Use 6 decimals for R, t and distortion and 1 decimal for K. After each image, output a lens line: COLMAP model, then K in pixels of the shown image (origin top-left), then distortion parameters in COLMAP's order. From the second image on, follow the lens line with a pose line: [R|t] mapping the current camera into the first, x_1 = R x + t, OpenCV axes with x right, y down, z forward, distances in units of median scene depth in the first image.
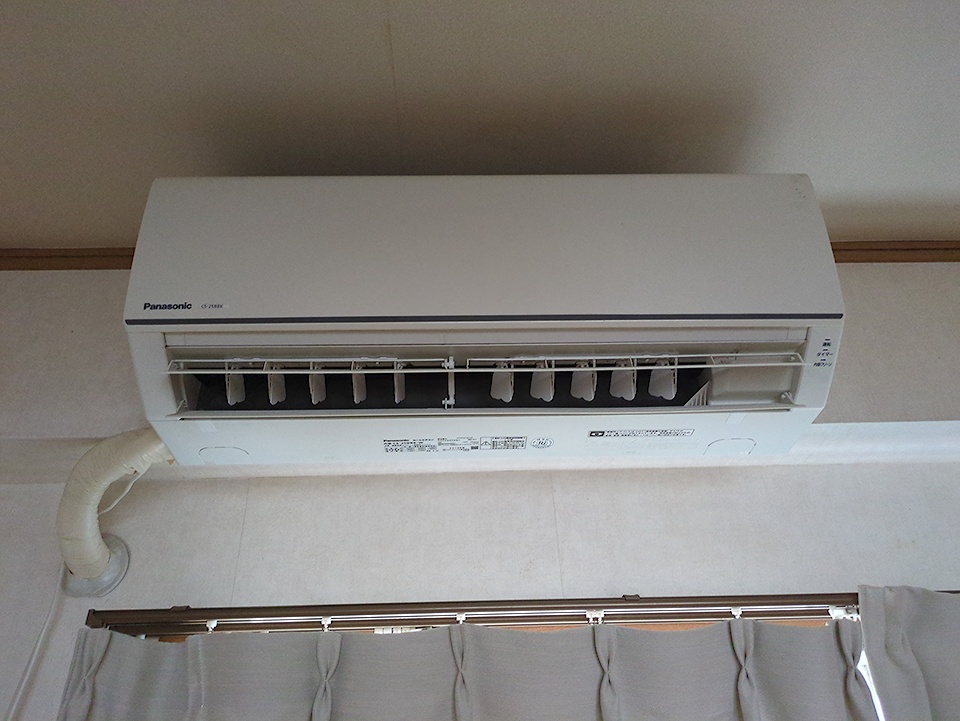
lens RADIAL K [[734.0, 0, 480.0], [0, 734.0, 360.5], [0, 0, 1]] dist [-0.013439, -0.005595]
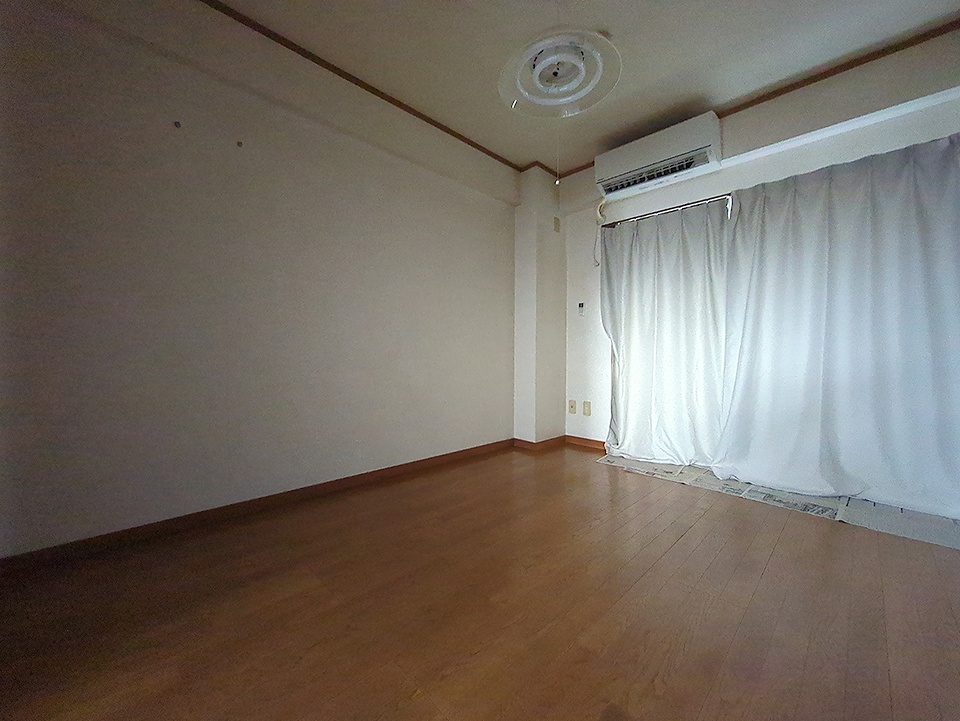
lens RADIAL K [[378.1, 0, 480.0], [0, 378.1, 360.5], [0, 0, 1]] dist [-0.002112, -0.000069]
pose [[0.693326, 0.046291, -0.719136, 1.299277], [0.361905, 0.840593, 0.403025, -0.440622], [0.623157, -0.539686, 0.566052, -2.434516]]
